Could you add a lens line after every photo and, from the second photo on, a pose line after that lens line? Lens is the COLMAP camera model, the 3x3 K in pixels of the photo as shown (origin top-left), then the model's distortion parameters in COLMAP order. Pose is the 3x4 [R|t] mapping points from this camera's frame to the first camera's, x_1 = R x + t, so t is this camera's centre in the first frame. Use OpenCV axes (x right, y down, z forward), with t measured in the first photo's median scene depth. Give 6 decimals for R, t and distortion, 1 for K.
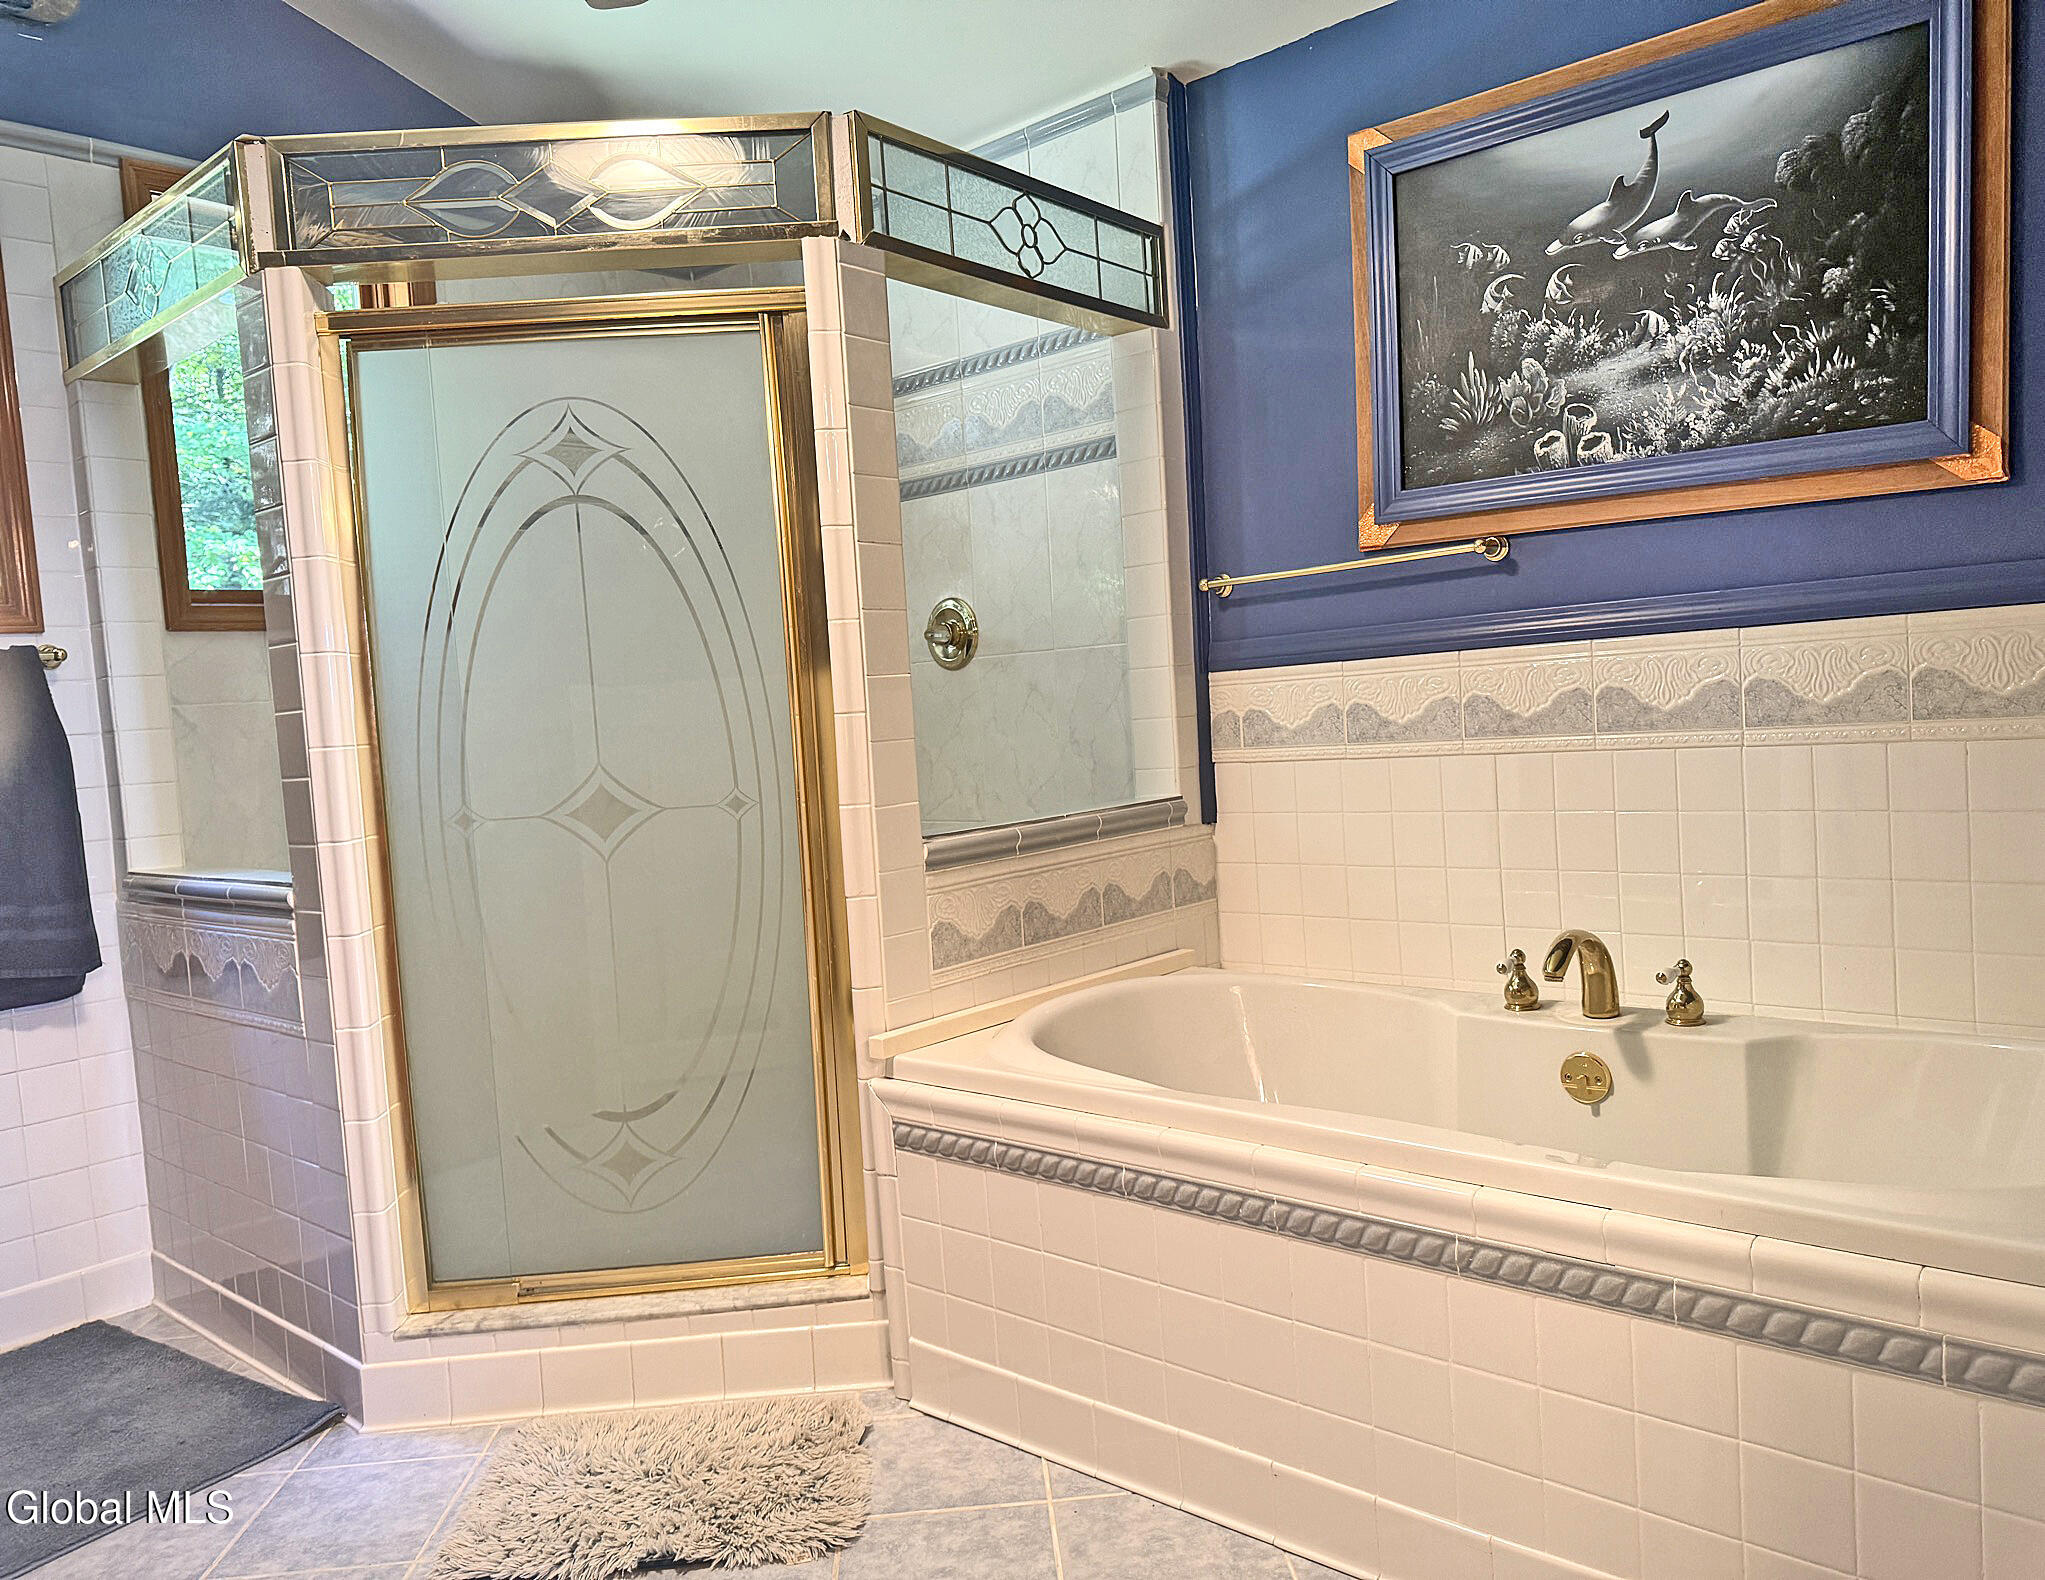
lens RADIAL K [[1433.8, 0, 1020.8], [0, 1433.8, 796.2], [0, 0, 1]] dist [0.029995, -0.044565]
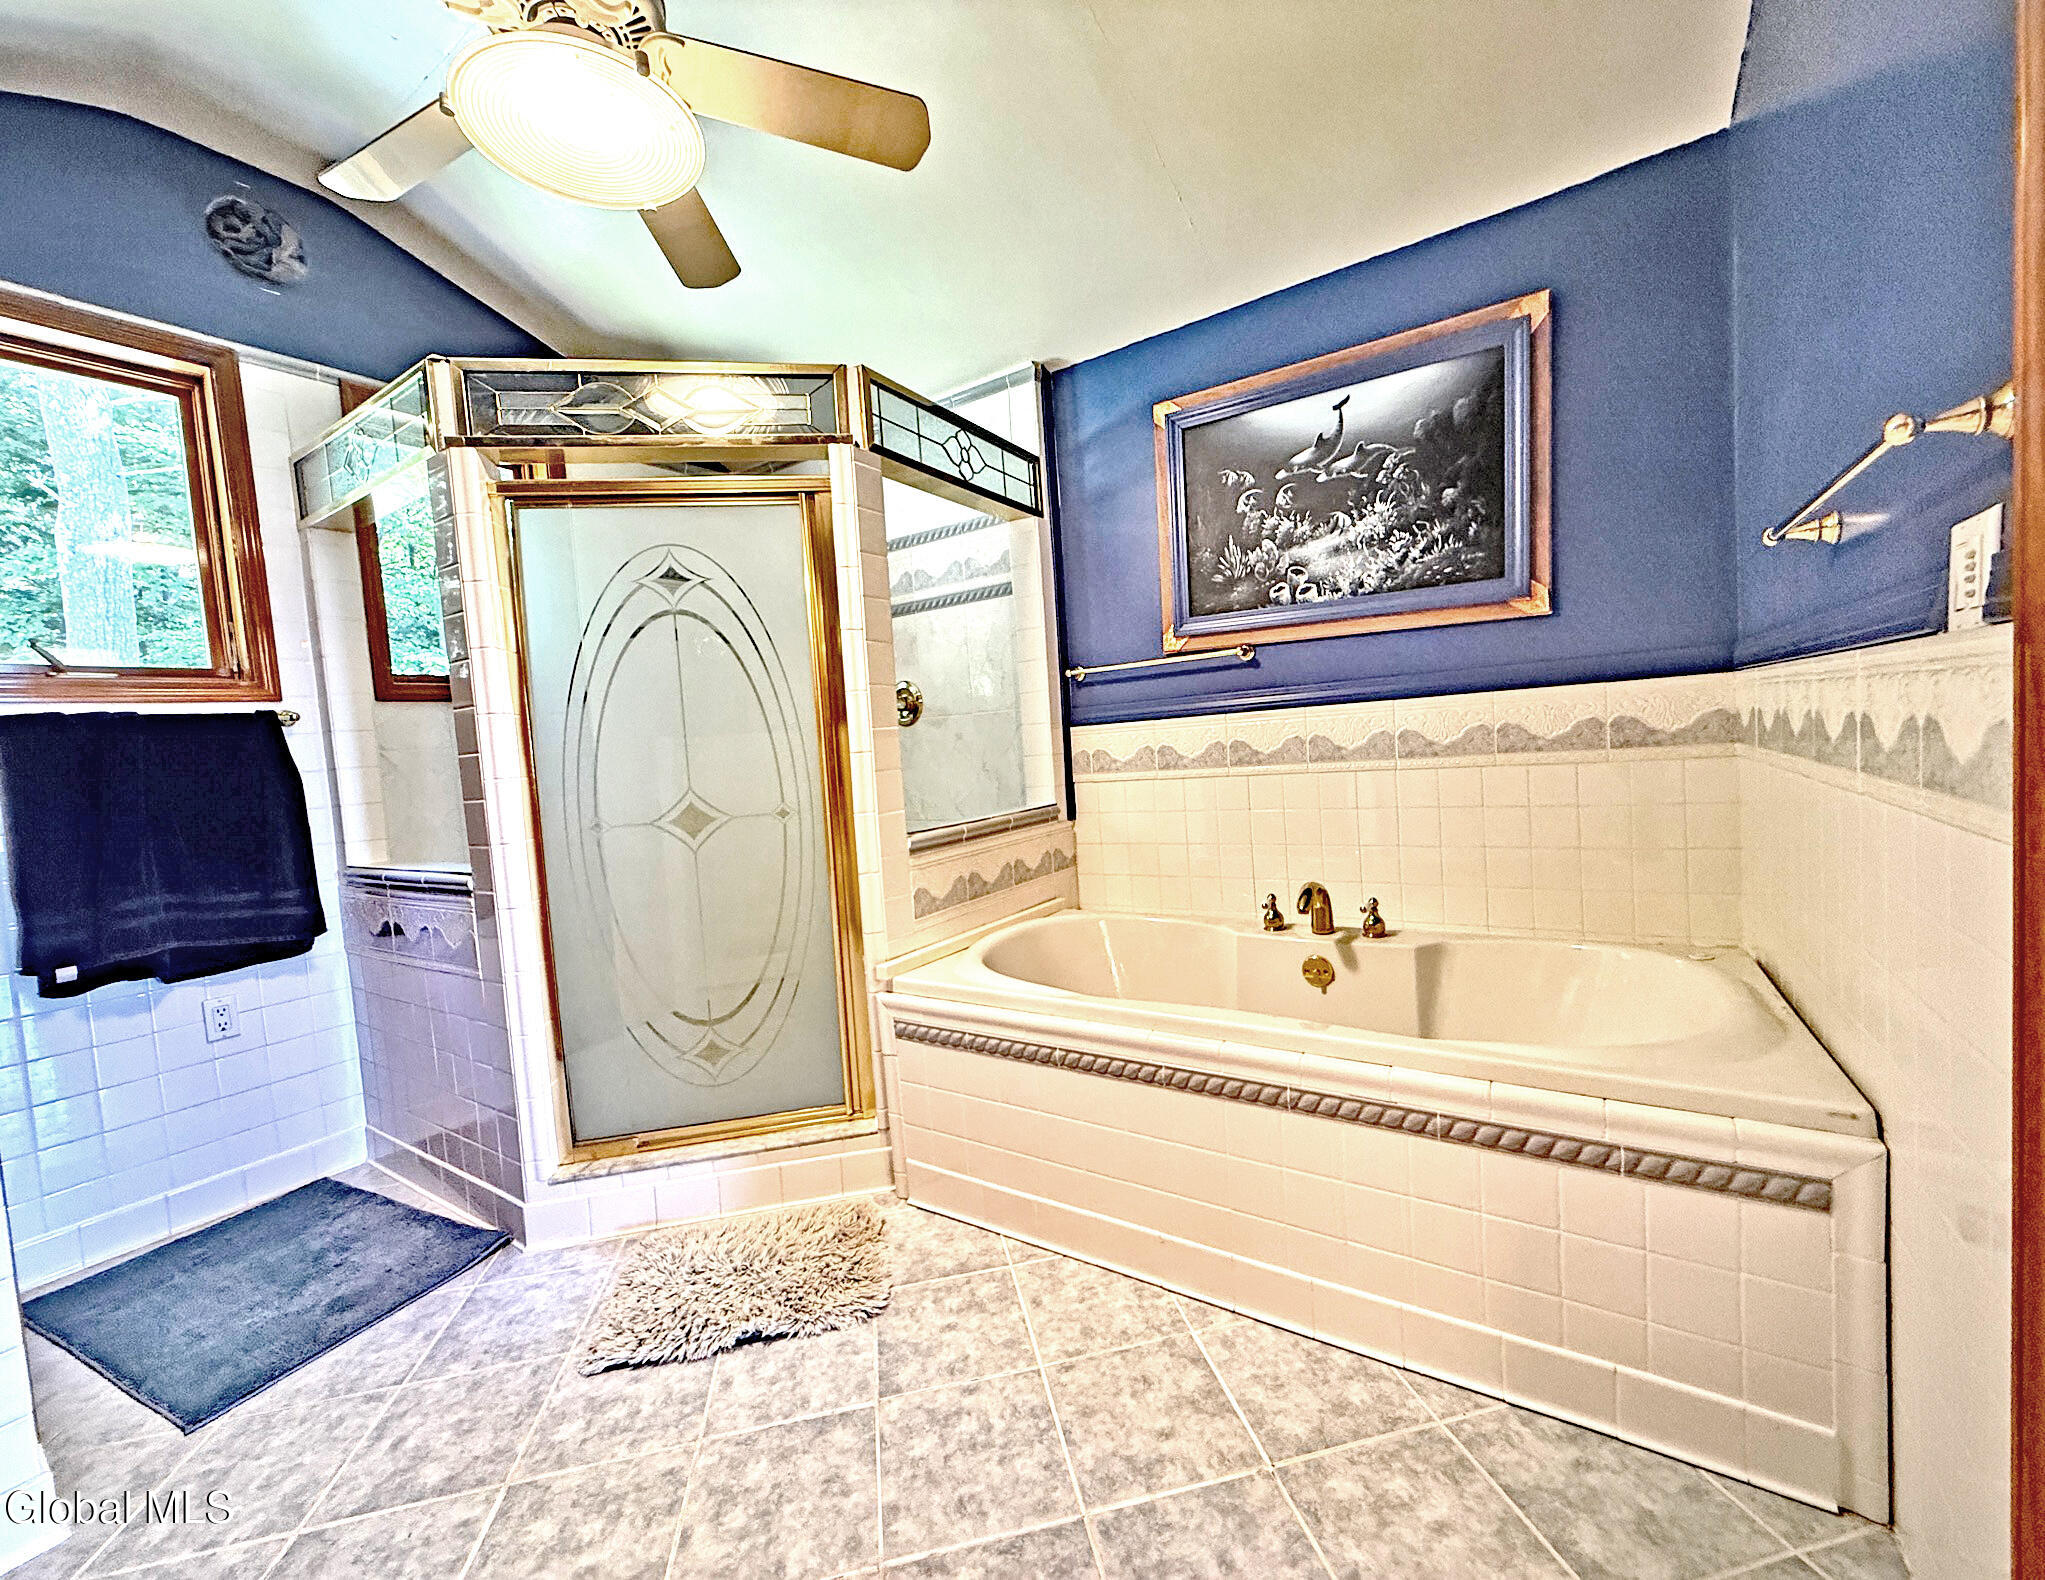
lens RADIAL K [[816.0, 0, 1022.5], [0, 816.0, 790.0], [0, 0, 1]] dist [-0.000664, 0.000279]
pose [[0.990798, -0.012173, 0.134797, -0.064740], [0.014114, 0.999810, -0.013453, -0.004233], [-0.134607, 0.015232, 0.990782, 0.108941]]
